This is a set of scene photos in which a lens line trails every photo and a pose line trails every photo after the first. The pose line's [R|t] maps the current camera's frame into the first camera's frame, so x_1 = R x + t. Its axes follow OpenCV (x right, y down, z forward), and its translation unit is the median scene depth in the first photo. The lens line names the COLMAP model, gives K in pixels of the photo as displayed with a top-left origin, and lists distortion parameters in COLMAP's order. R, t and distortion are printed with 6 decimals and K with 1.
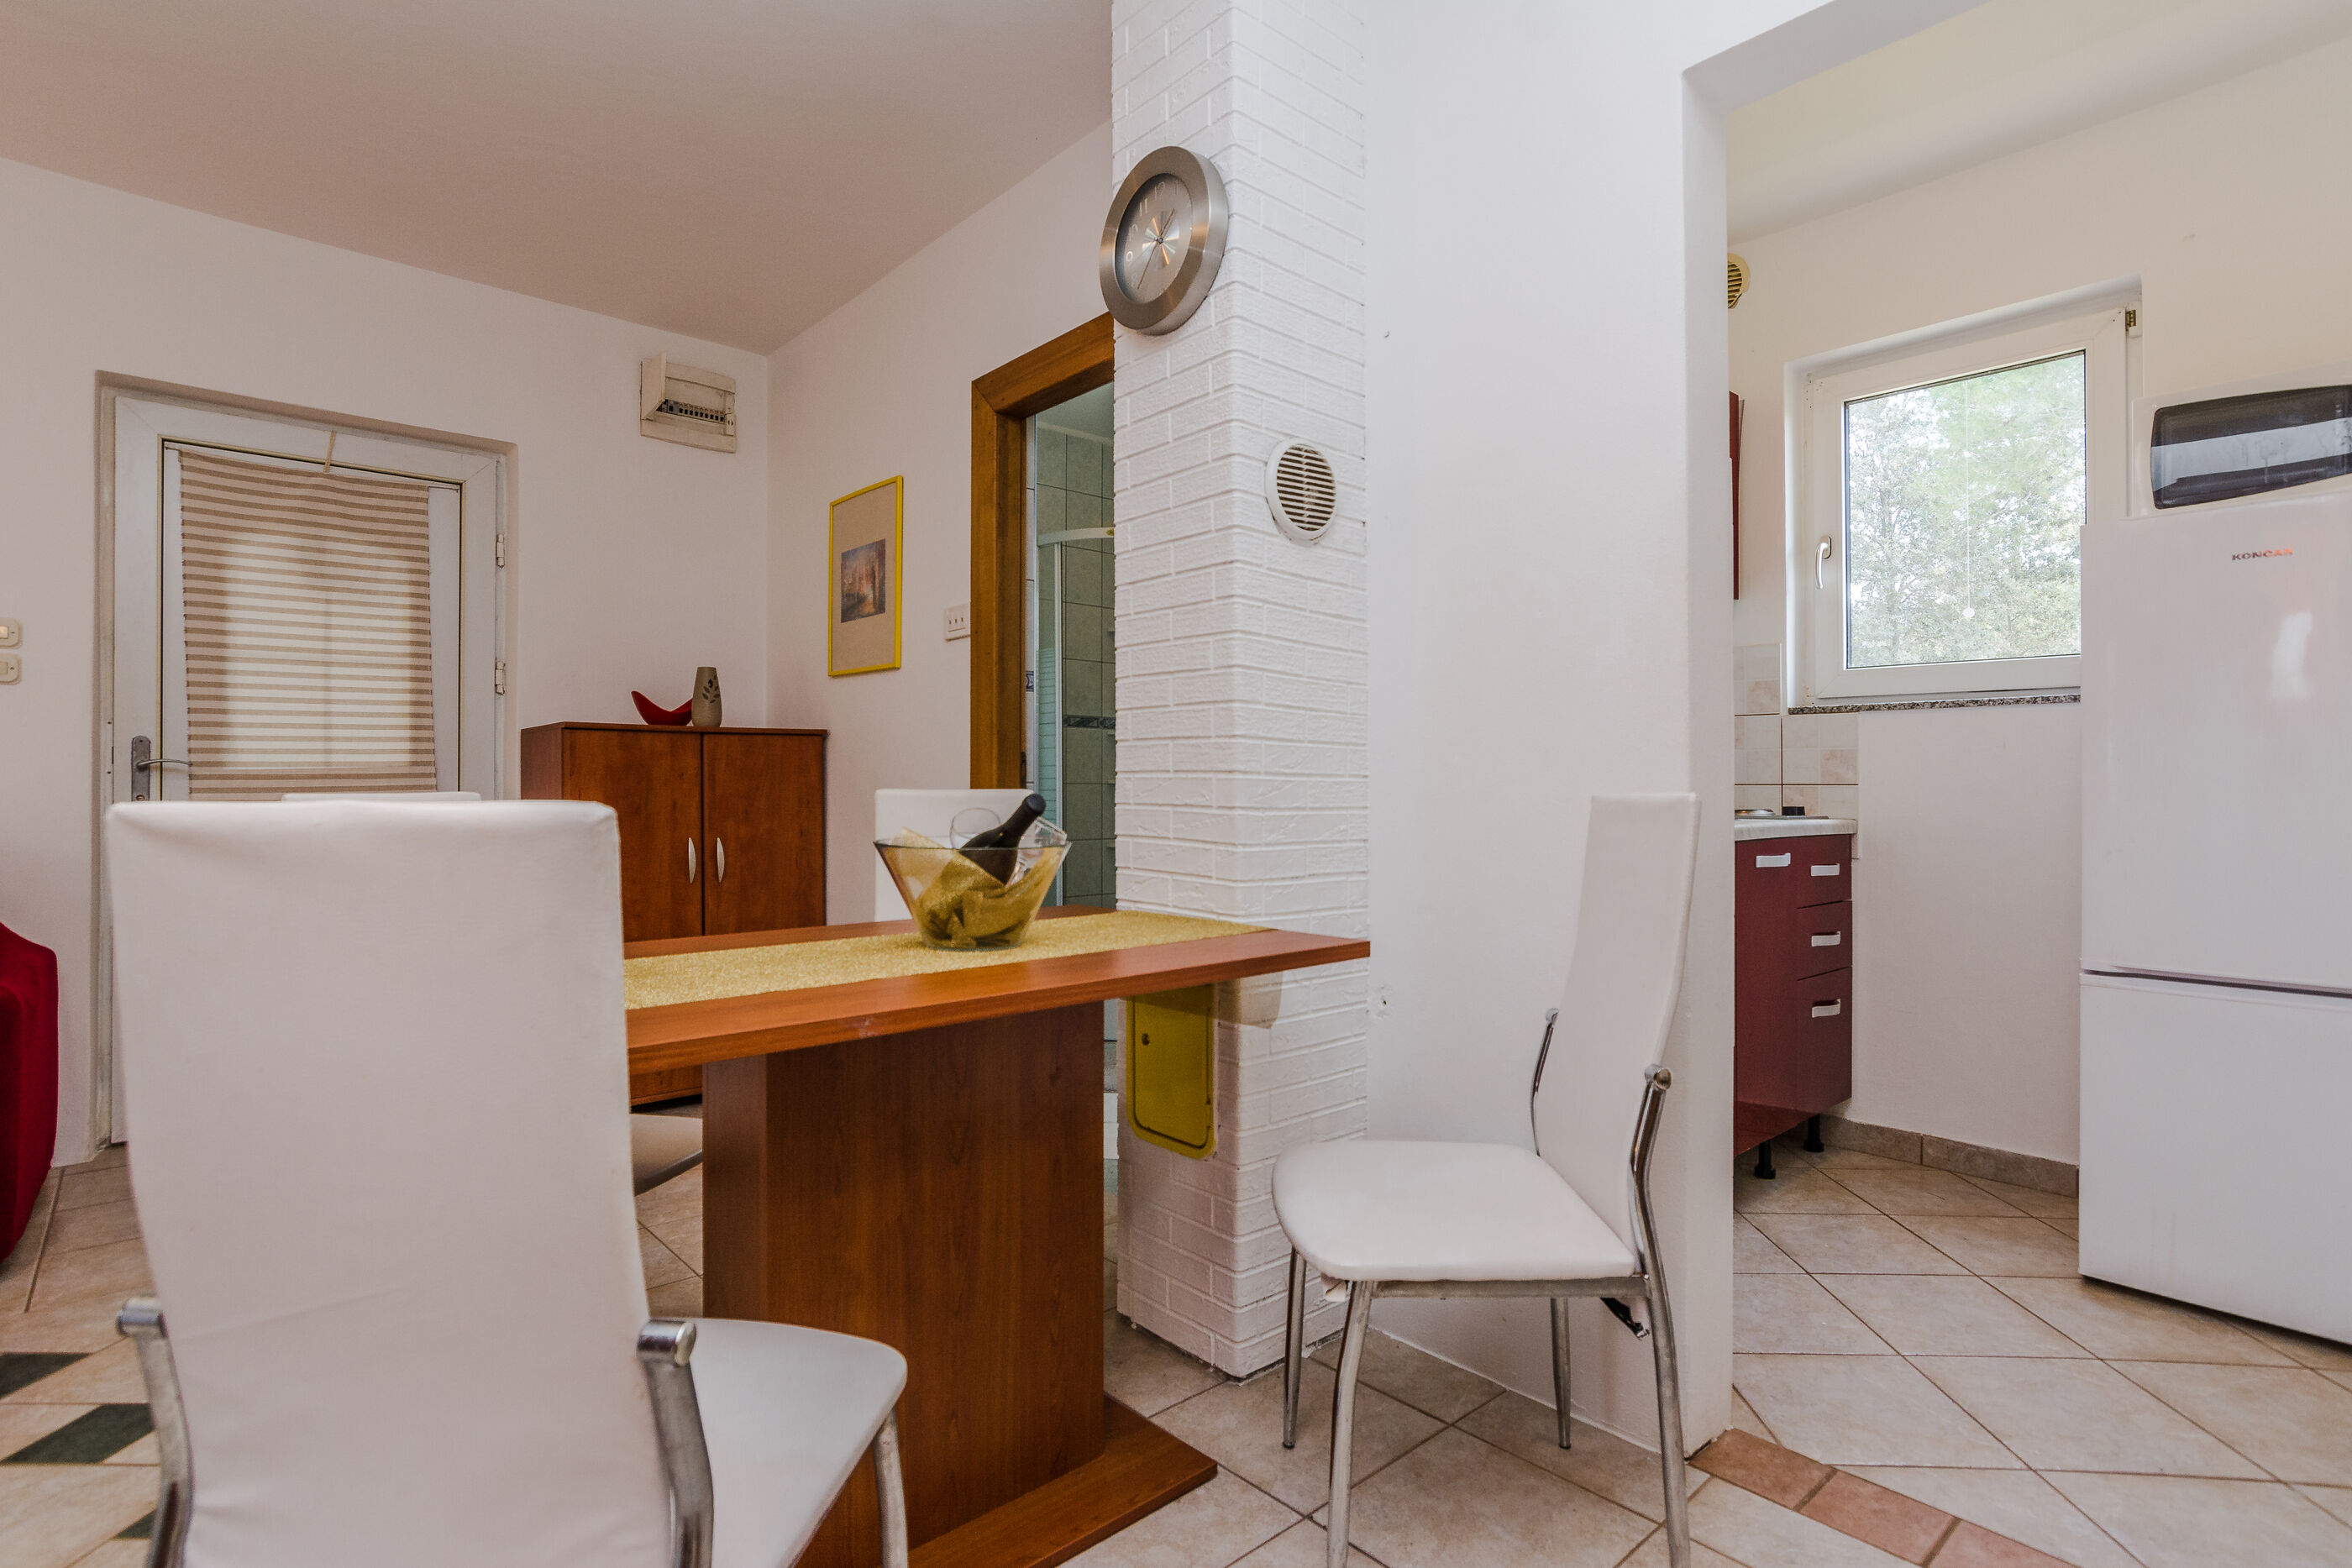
lens RADIAL K [[1218.8, 0, 1162.7], [0, 1218.8, 781.7], [0, 0, 1]] dist [-0.035341, 0.018082]
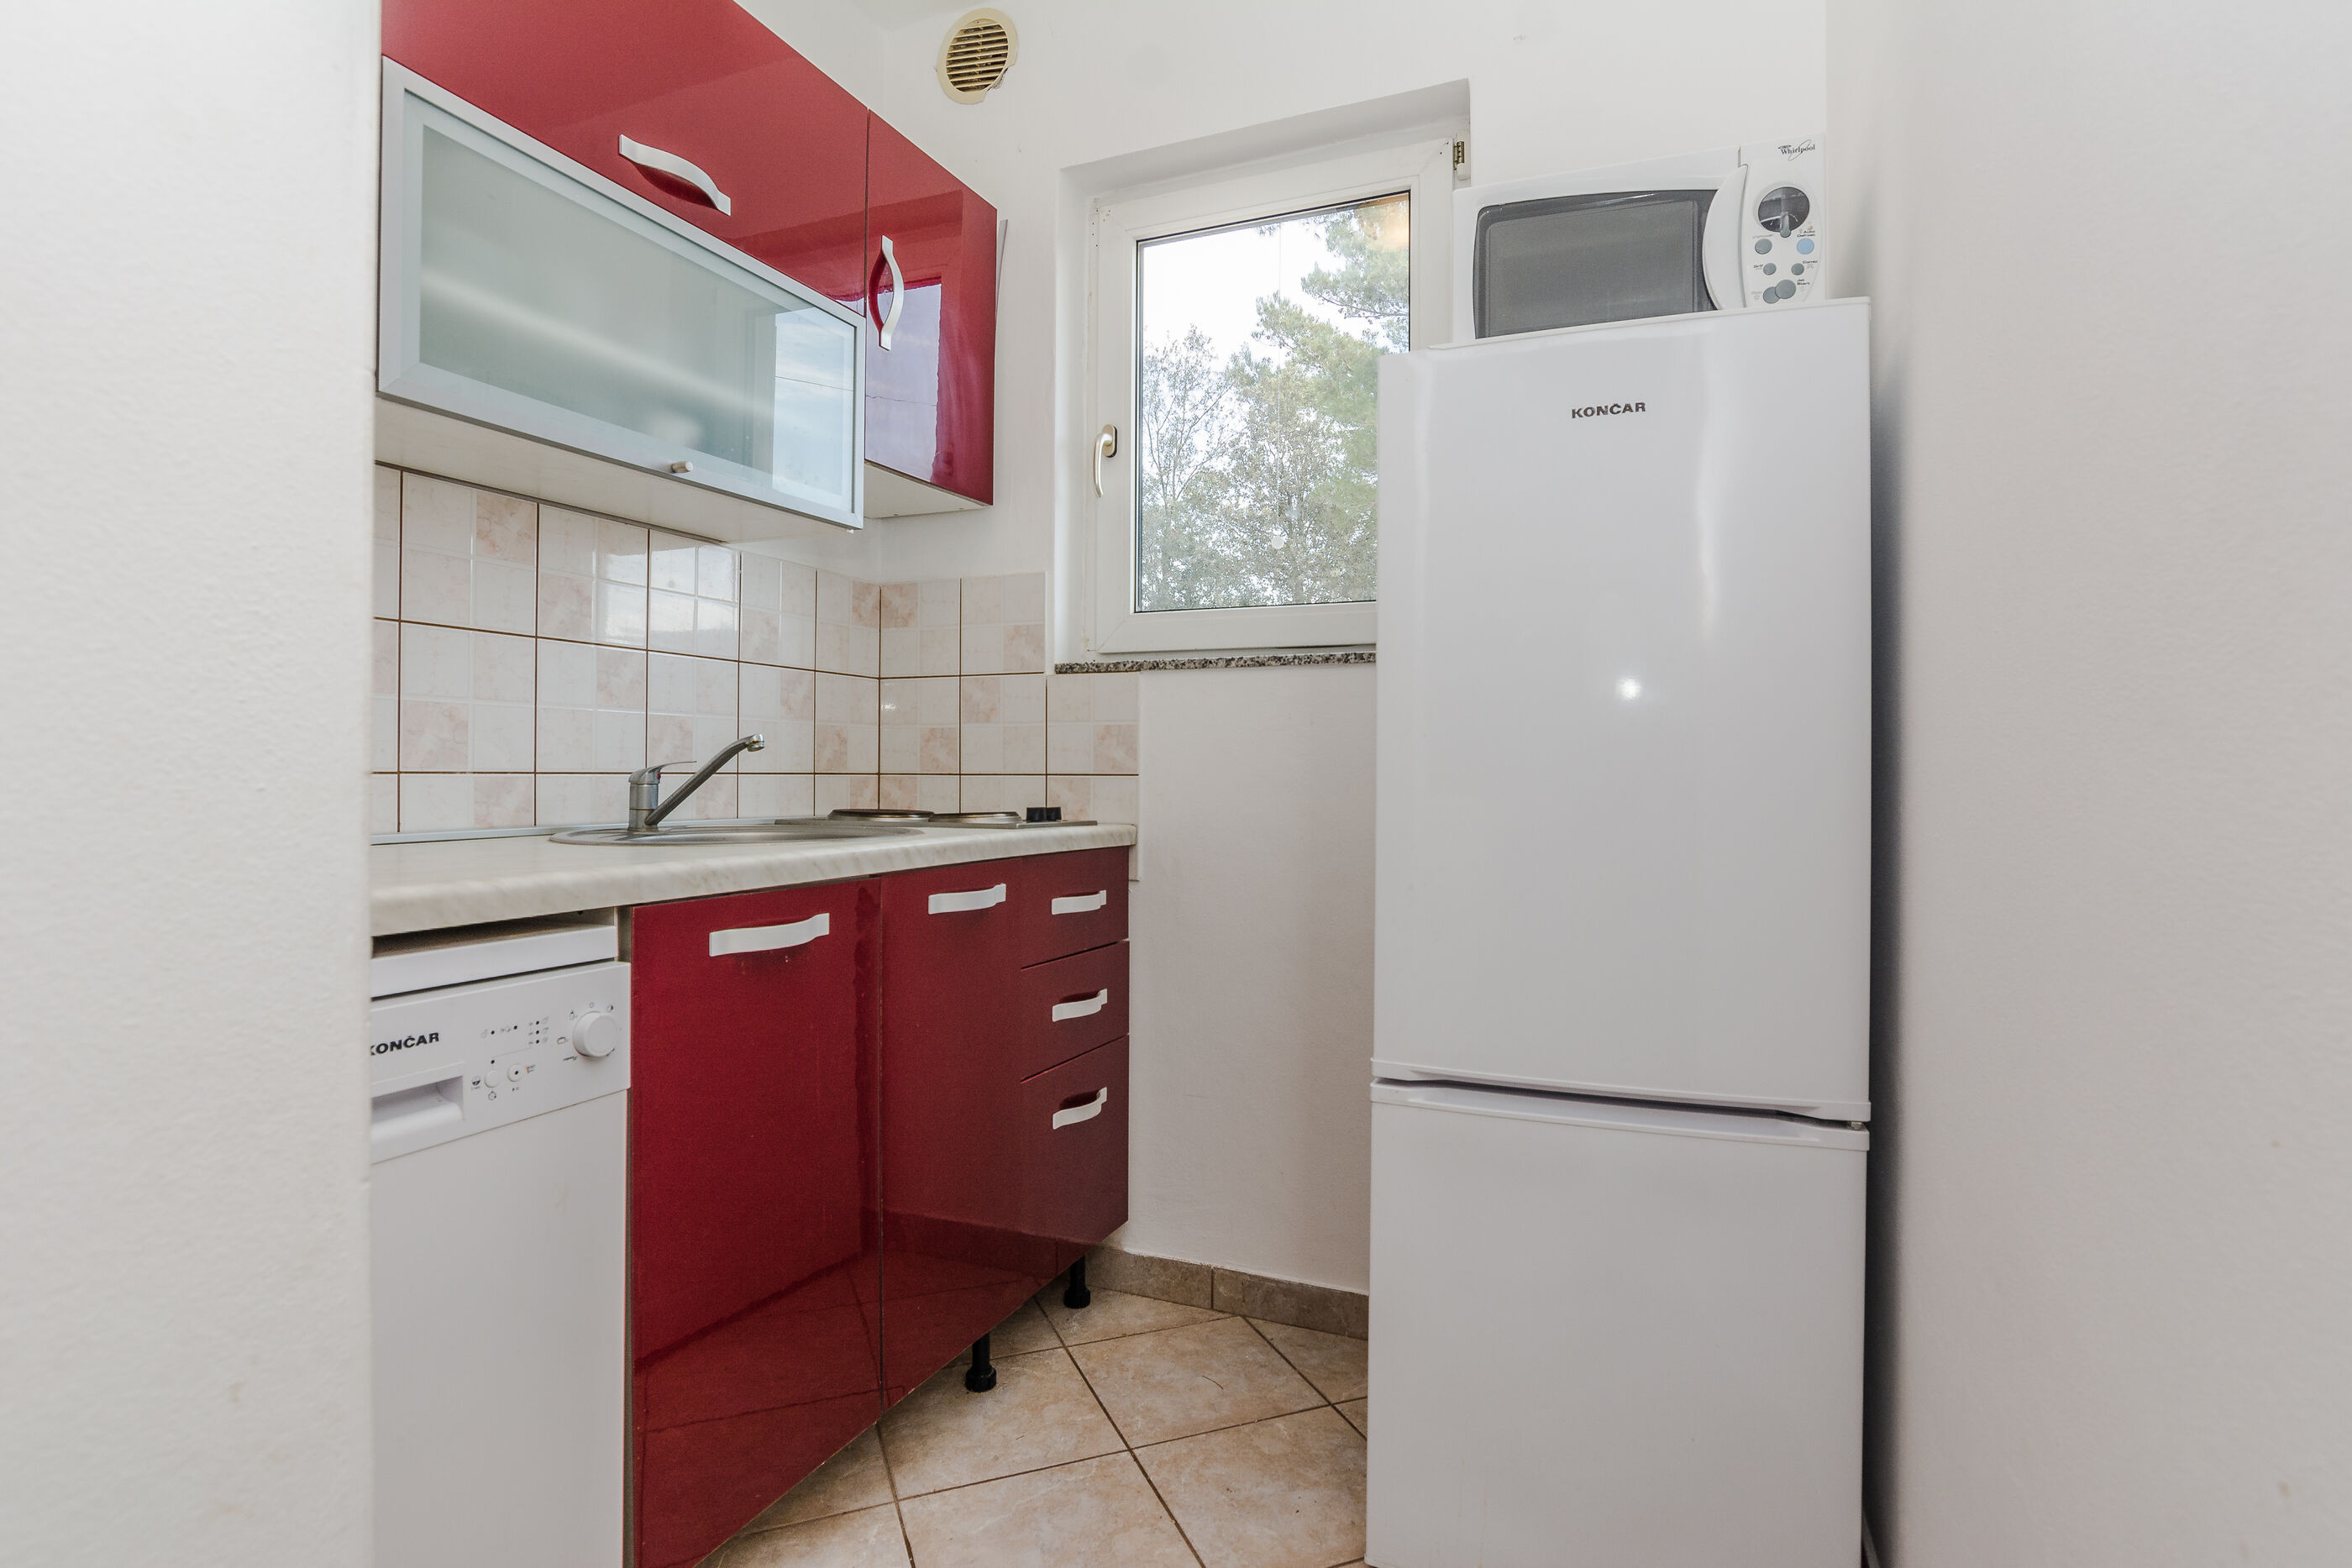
lens RADIAL K [[1218.8, 0, 1177.7], [0, 1218.8, 787.3], [0, 0, 1]] dist [-0.035341, 0.018082]
pose [[0.908102, -0.001325, 0.418748, 0.300268], [-0.004454, 0.999908, 0.012823, 0.000297], [-0.418726, -0.013509, 0.908012, 0.347311]]
